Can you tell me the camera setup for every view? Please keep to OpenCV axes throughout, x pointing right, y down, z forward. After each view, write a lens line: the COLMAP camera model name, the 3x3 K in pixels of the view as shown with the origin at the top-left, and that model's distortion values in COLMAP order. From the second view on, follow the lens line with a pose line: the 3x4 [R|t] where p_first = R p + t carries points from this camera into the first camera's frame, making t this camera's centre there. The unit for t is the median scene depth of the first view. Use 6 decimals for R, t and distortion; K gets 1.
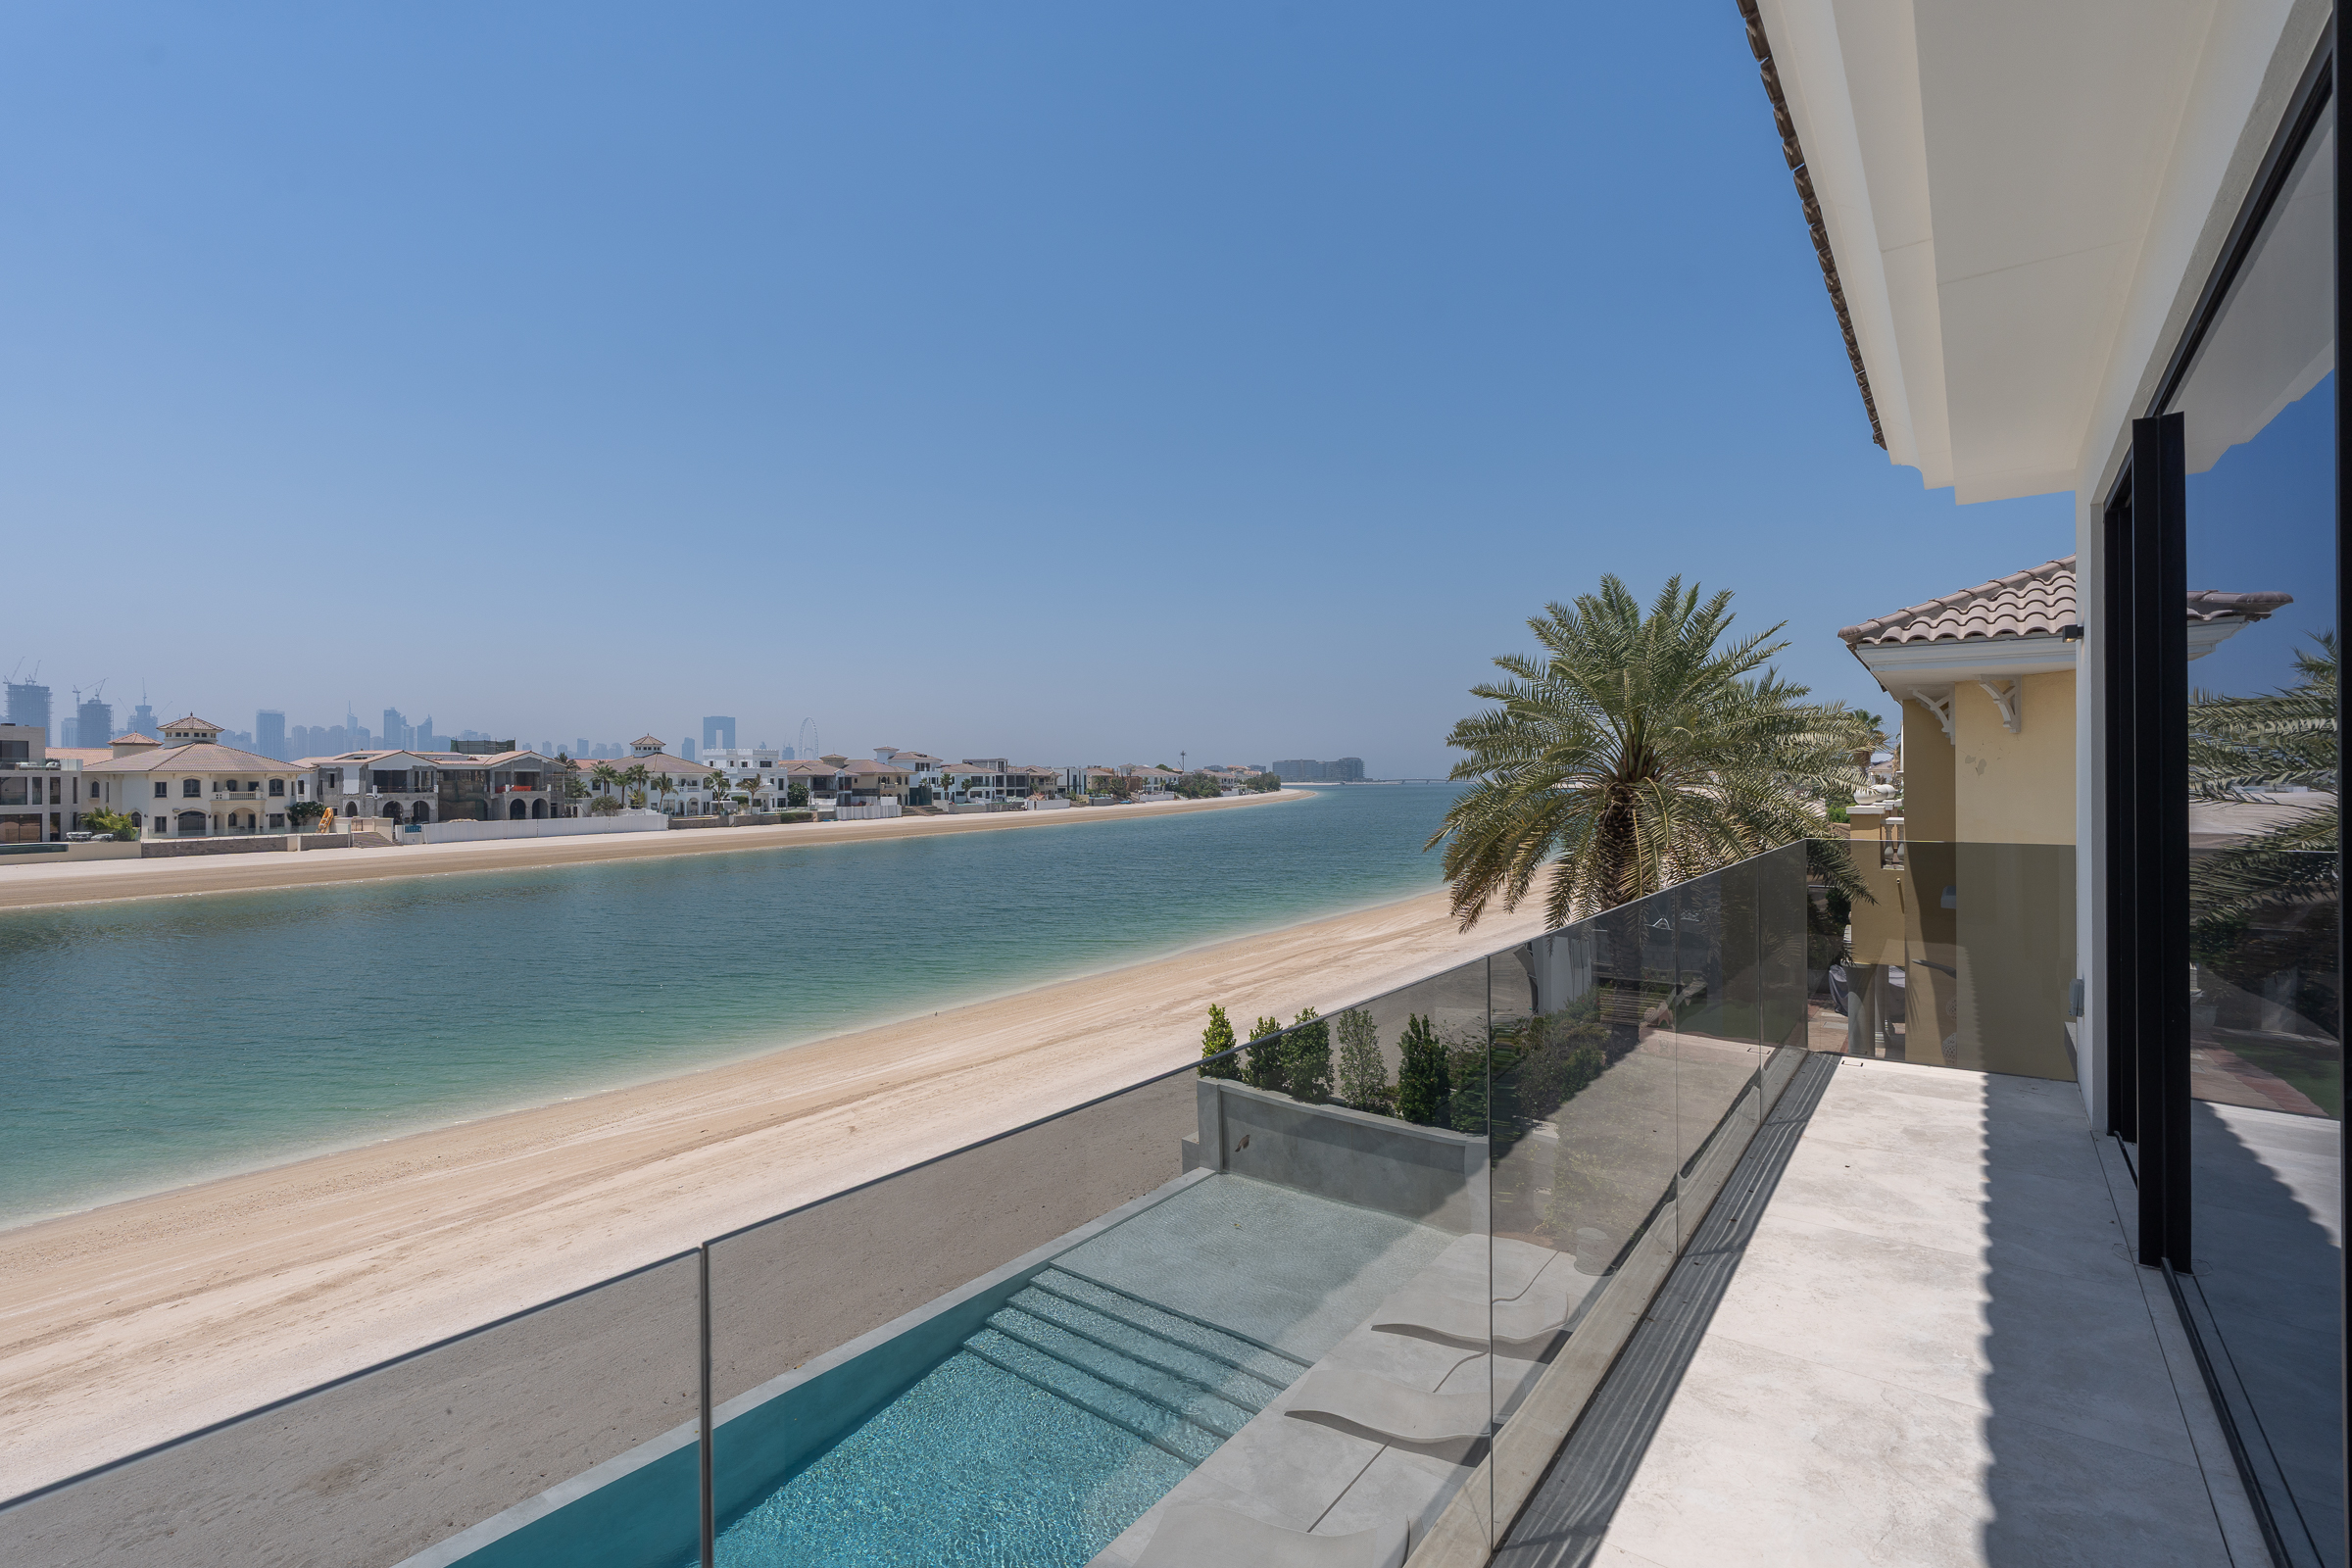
lens RADIAL K [[1070.8, 0, 1164.0], [0, 1070.8, 778.3], [0, 0, 1]] dist [-0.004387, 0.002196]
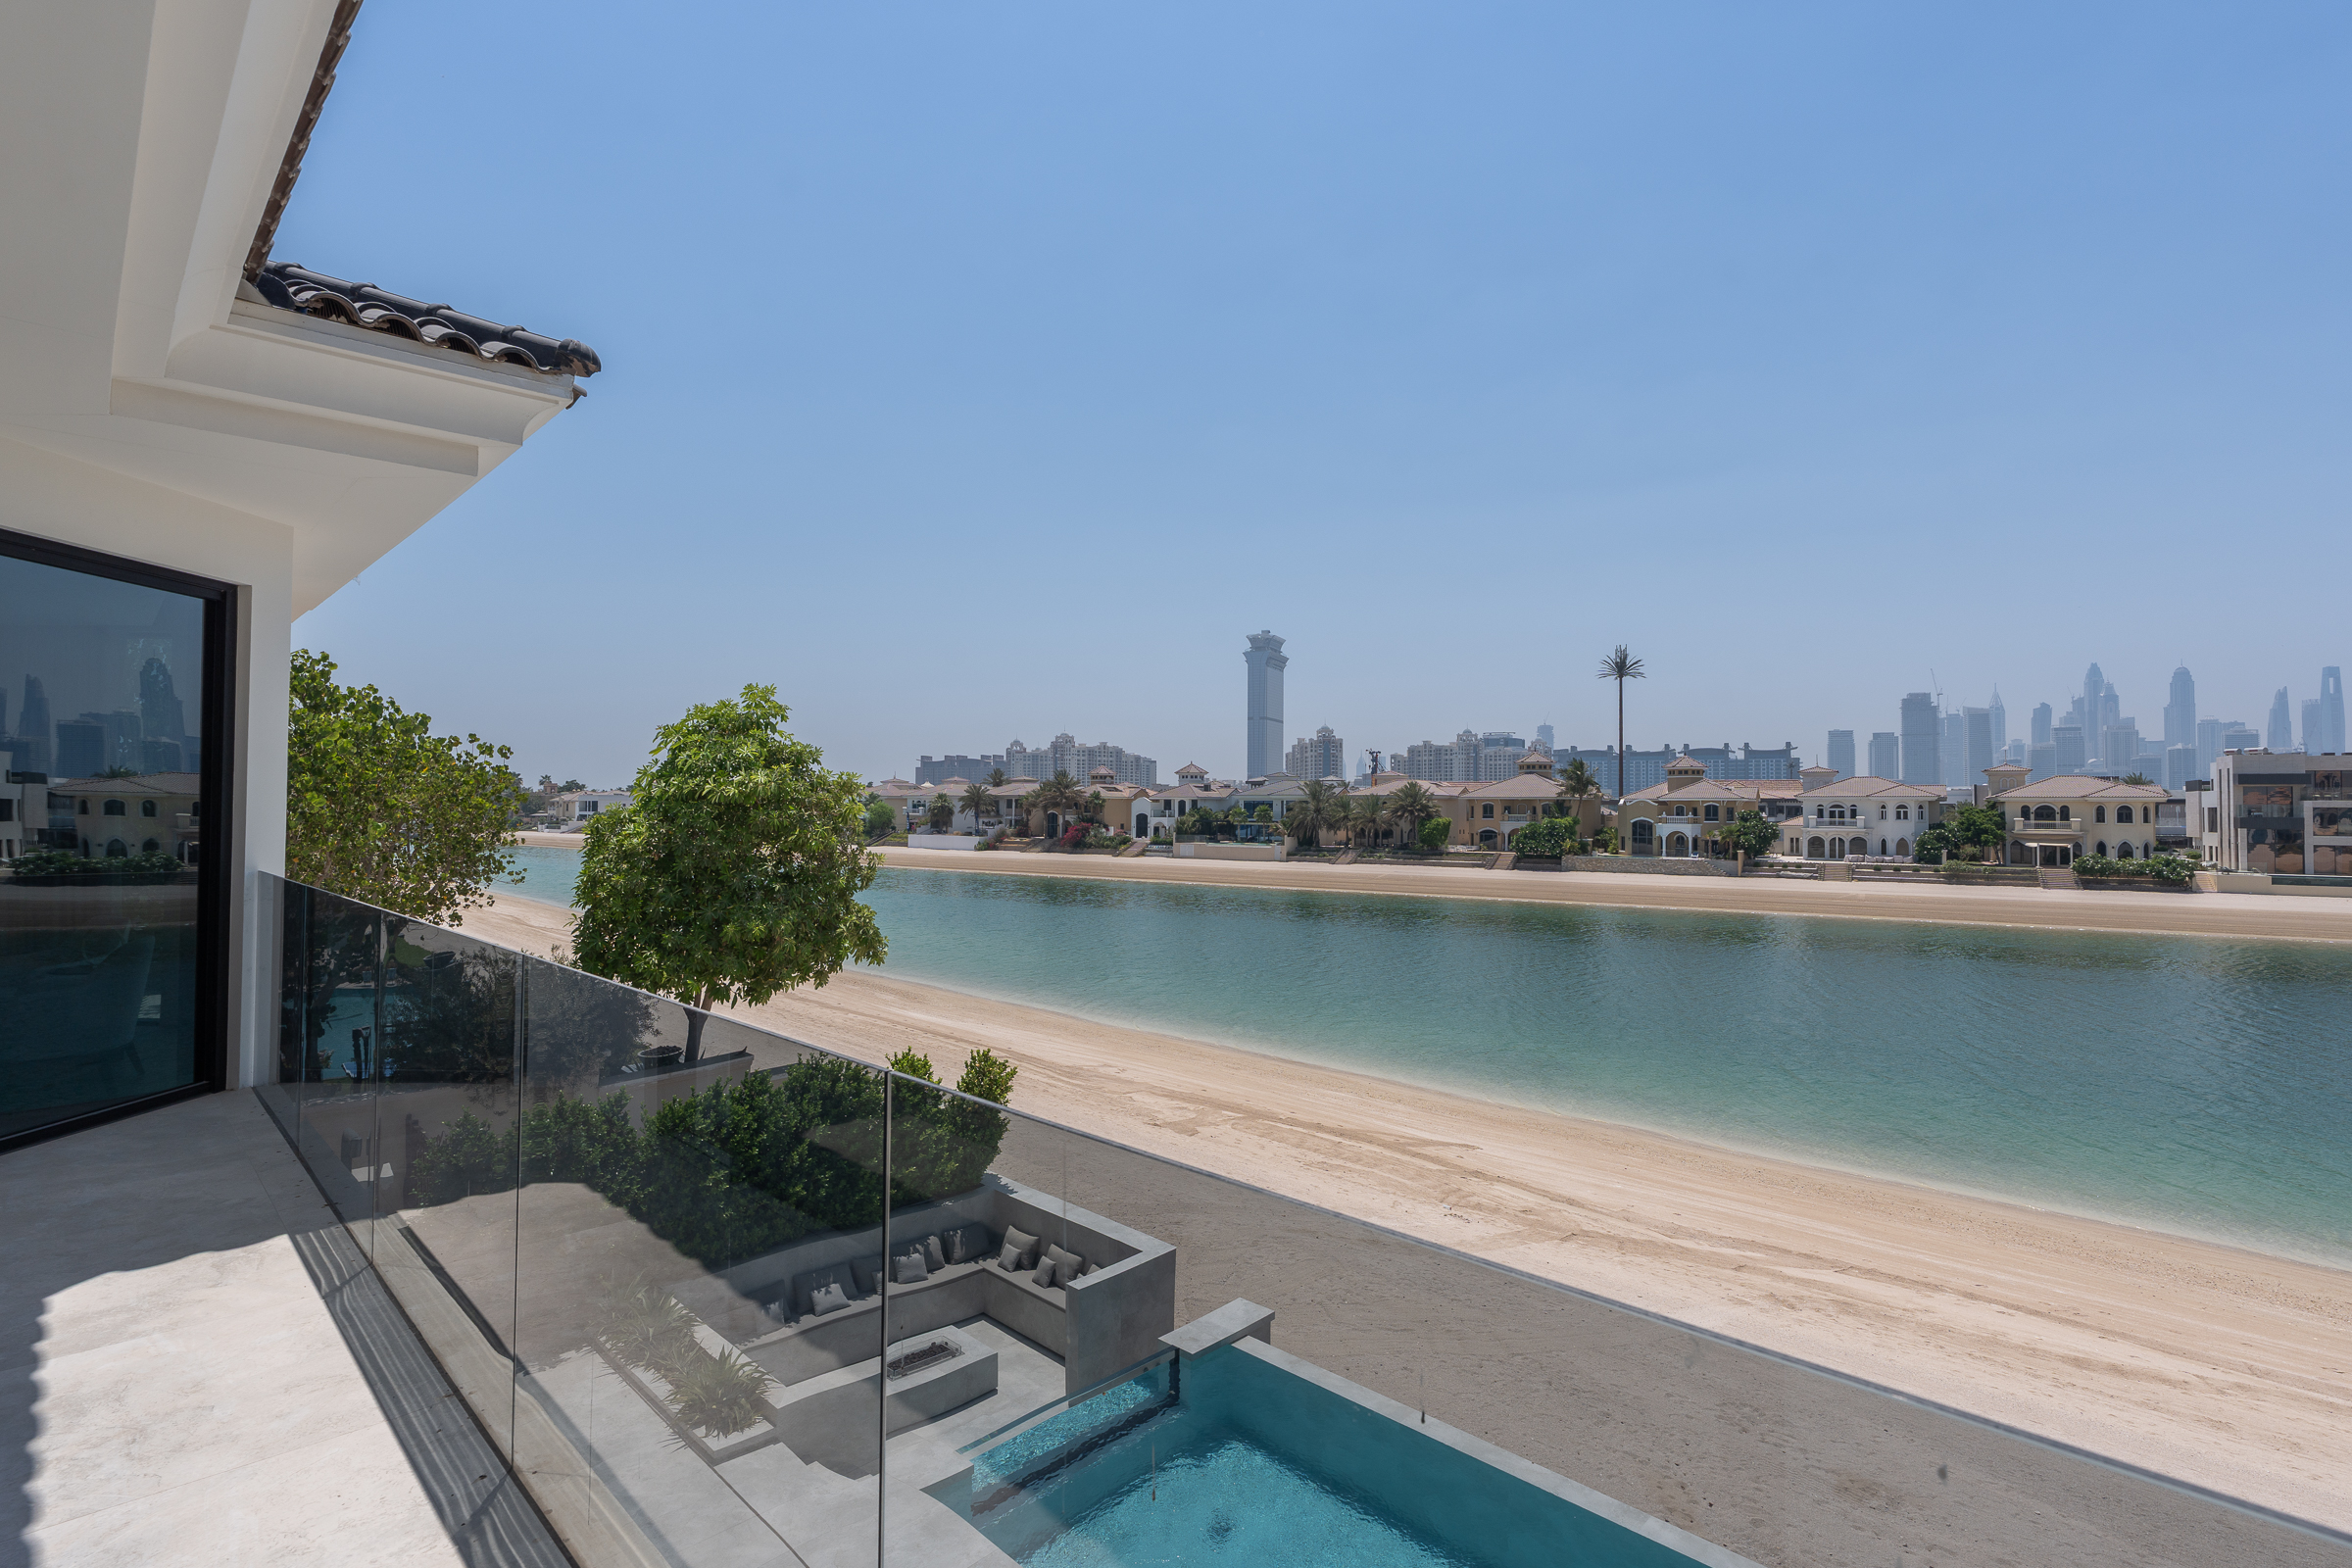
lens RADIAL K [[1070.8, 0, 1163.1], [0, 1070.8, 774.4], [0, 0, 1]] dist [-0.004387, 0.002196]
pose [[-0.124018, -0.027425, -0.991901, 0.253389], [-0.005857, 0.999621, -0.026906, -0.002203], [0.992263, 0.002472, -0.124131, 0.333797]]
